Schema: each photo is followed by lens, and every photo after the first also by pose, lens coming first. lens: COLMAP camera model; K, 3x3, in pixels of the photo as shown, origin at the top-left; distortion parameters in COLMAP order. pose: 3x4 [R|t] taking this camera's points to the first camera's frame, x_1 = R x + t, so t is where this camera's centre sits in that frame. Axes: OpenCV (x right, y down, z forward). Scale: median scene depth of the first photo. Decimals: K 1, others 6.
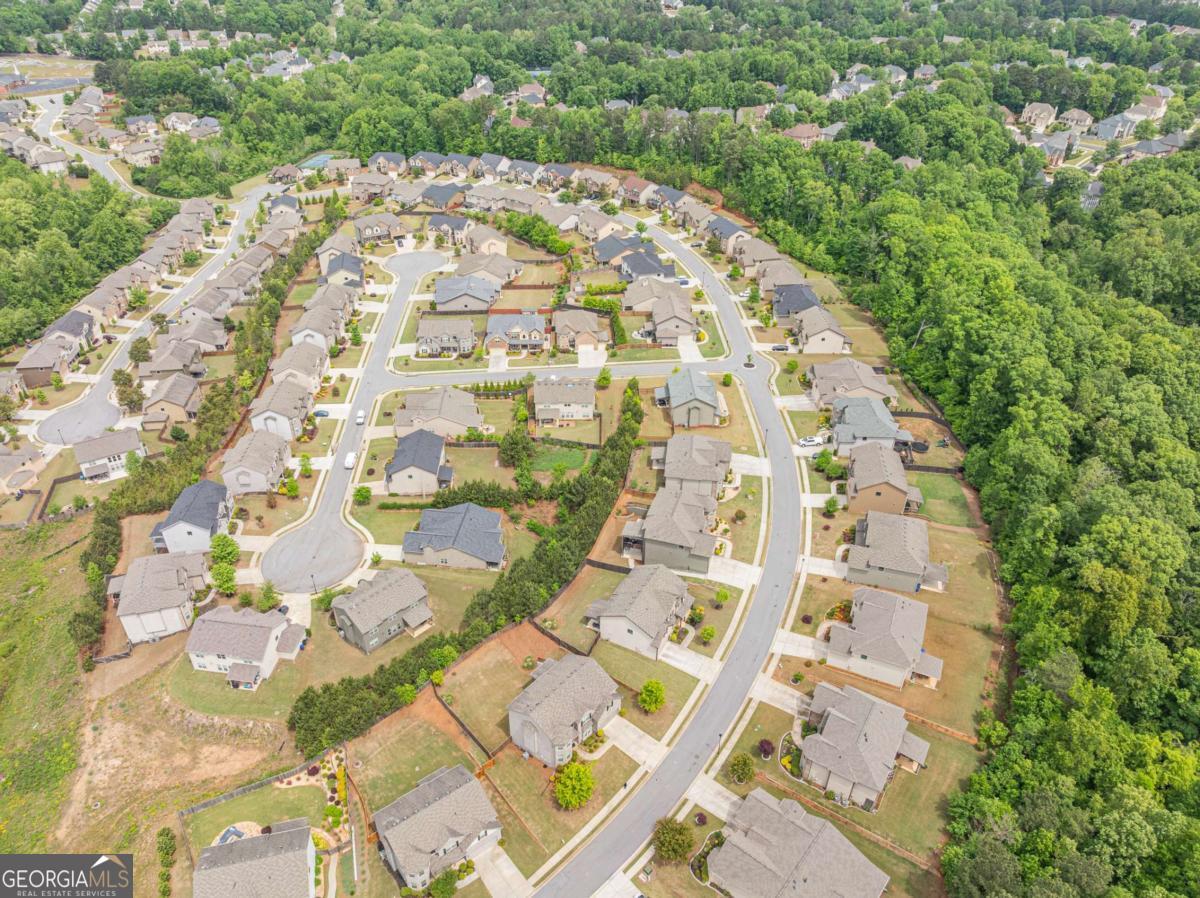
lens RADIAL K [[846.2, 0, 600.0], [0, 846.2, 449.0], [0, 0, 1]] dist [-0.039439, 0.004716]
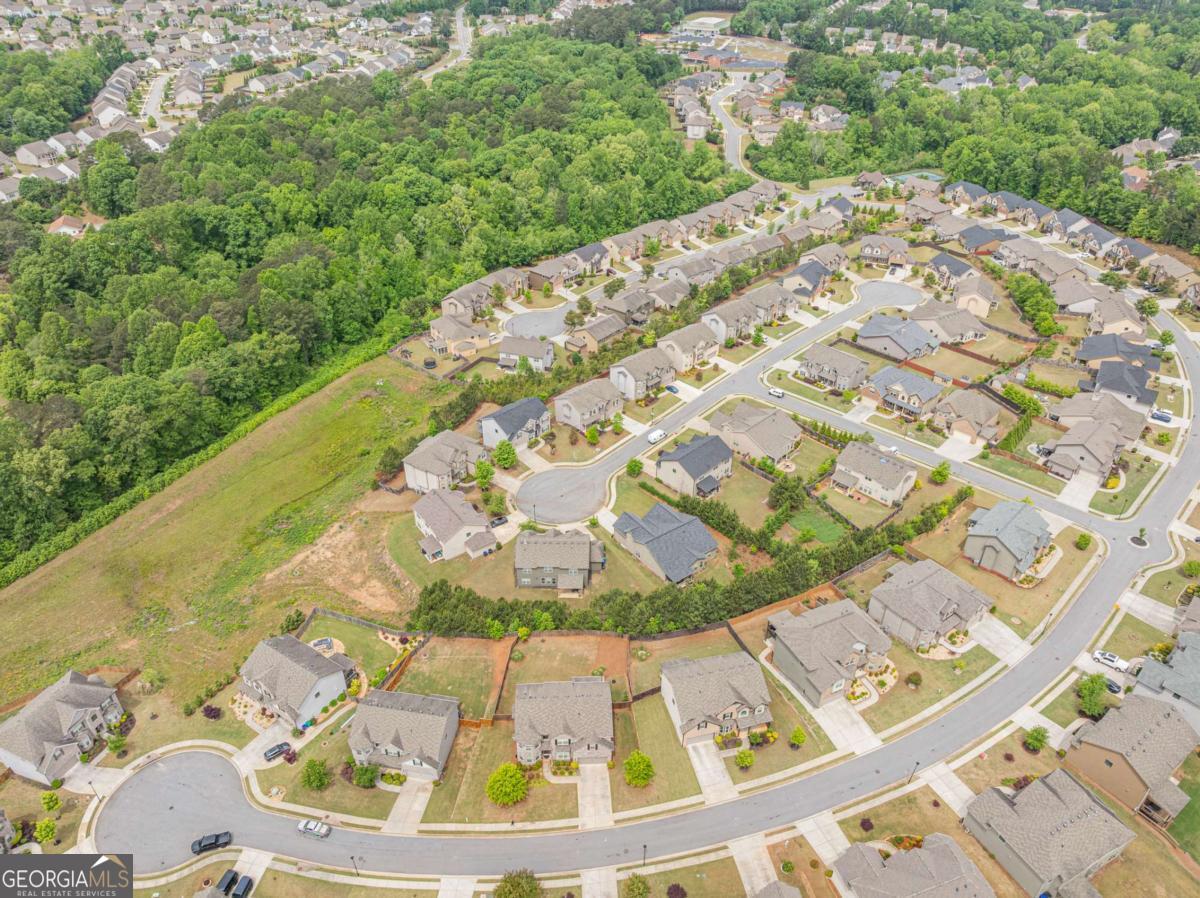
lens RADIAL K [[846.2, 0, 600.0], [0, 846.2, 449.0], [0, 0, 1]] dist [-0.039439, 0.004716]
pose [[0.682385, 0.405324, -0.608328, 0.270071], [-0.412164, 0.900637, 0.137746, -0.078696], [0.603714, 0.156735, 0.781641, 0.120993]]
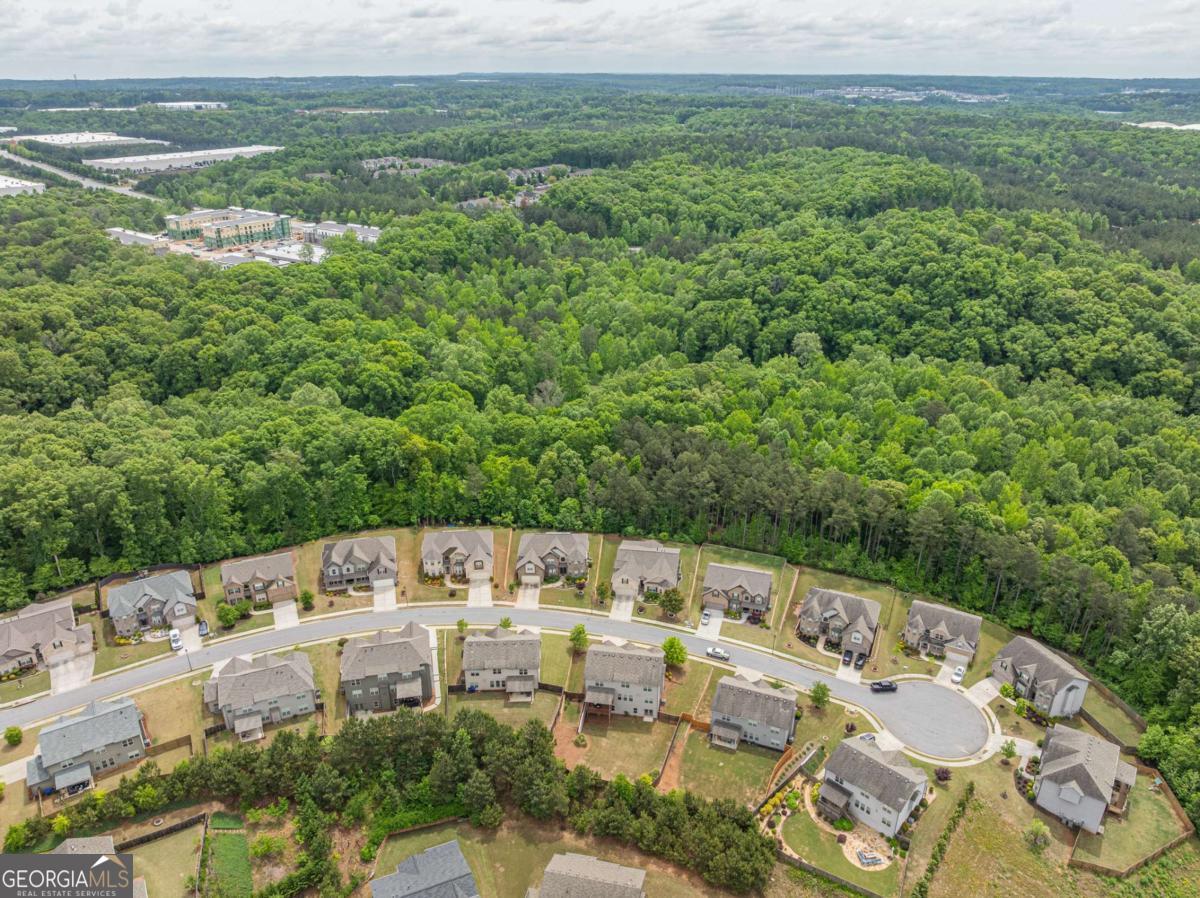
lens RADIAL K [[846.2, 0, 600.0], [0, 846.2, 449.0], [0, 0, 1]] dist [-0.039439, 0.004716]
pose [[-0.507882, -0.367861, 0.778931, -0.511947], [0.478729, 0.631209, 0.610241, -0.397869], [-0.716152, 0.682827, -0.144474, 0.579050]]
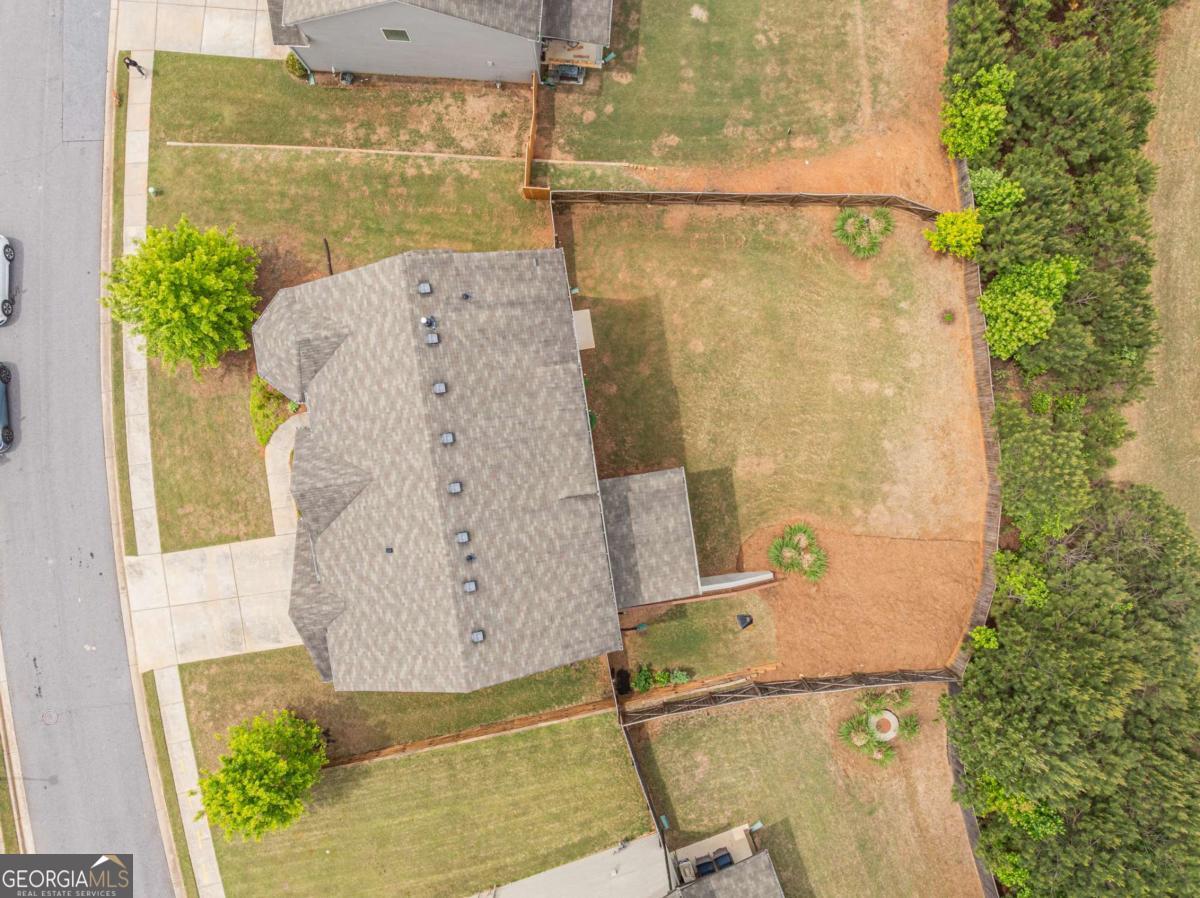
lens RADIAL K [[846.2, 0, 600.0], [0, 846.2, 449.0], [0, 0, 1]] dist [-0.039439, 0.004716]
pose [[-0.662214, 0.749295, 0.005453, -0.045393], [-0.424539, -0.381177, 0.821261, 0.051190], [0.617446, 0.541536, 0.570526, 0.520789]]
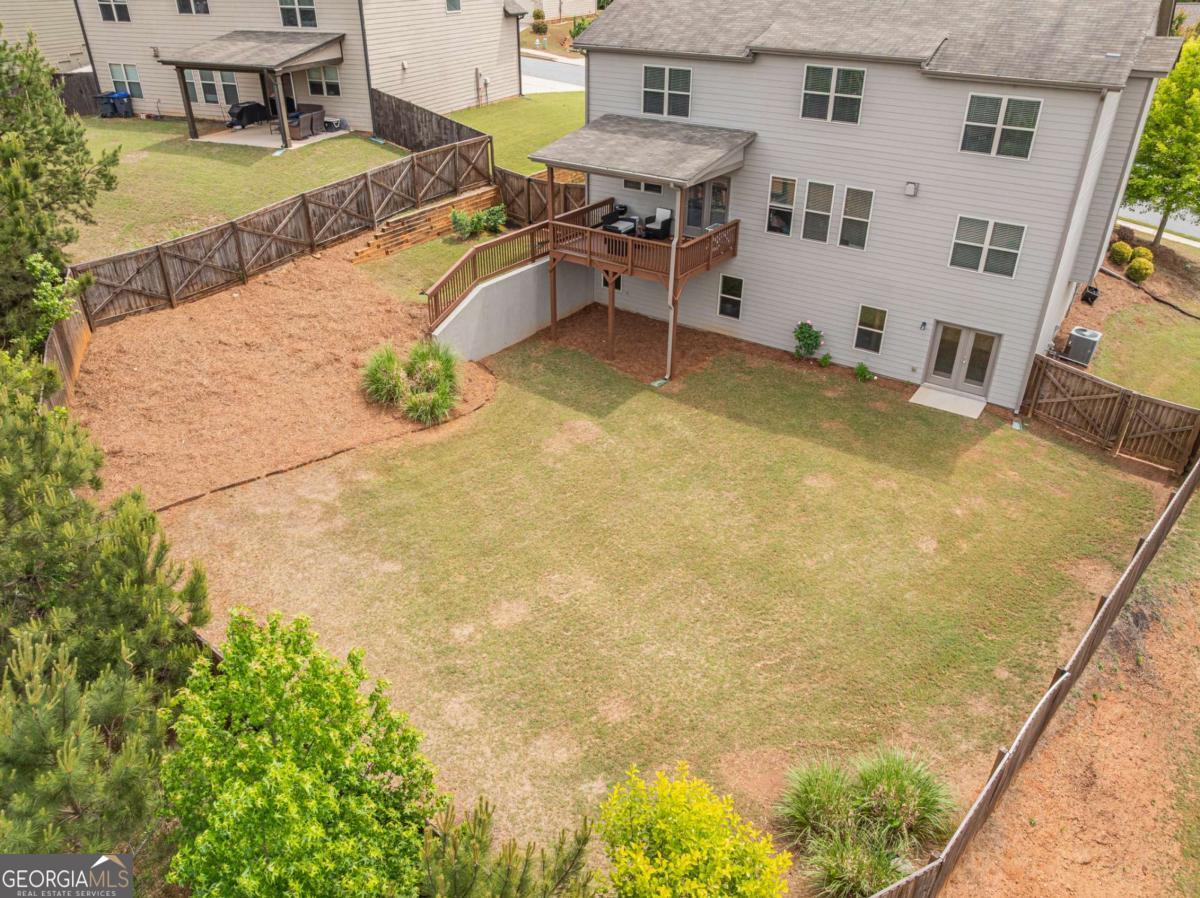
lens RADIAL K [[846.2, 0, 600.0], [0, 846.2, 449.0], [0, 0, 1]] dist [-0.039439, 0.004716]
pose [[-0.087803, -0.514538, 0.852960, -0.144958], [0.552208, 0.687517, 0.471580, 0.136463], [-0.829070, 0.512417, 0.223766, 0.618034]]
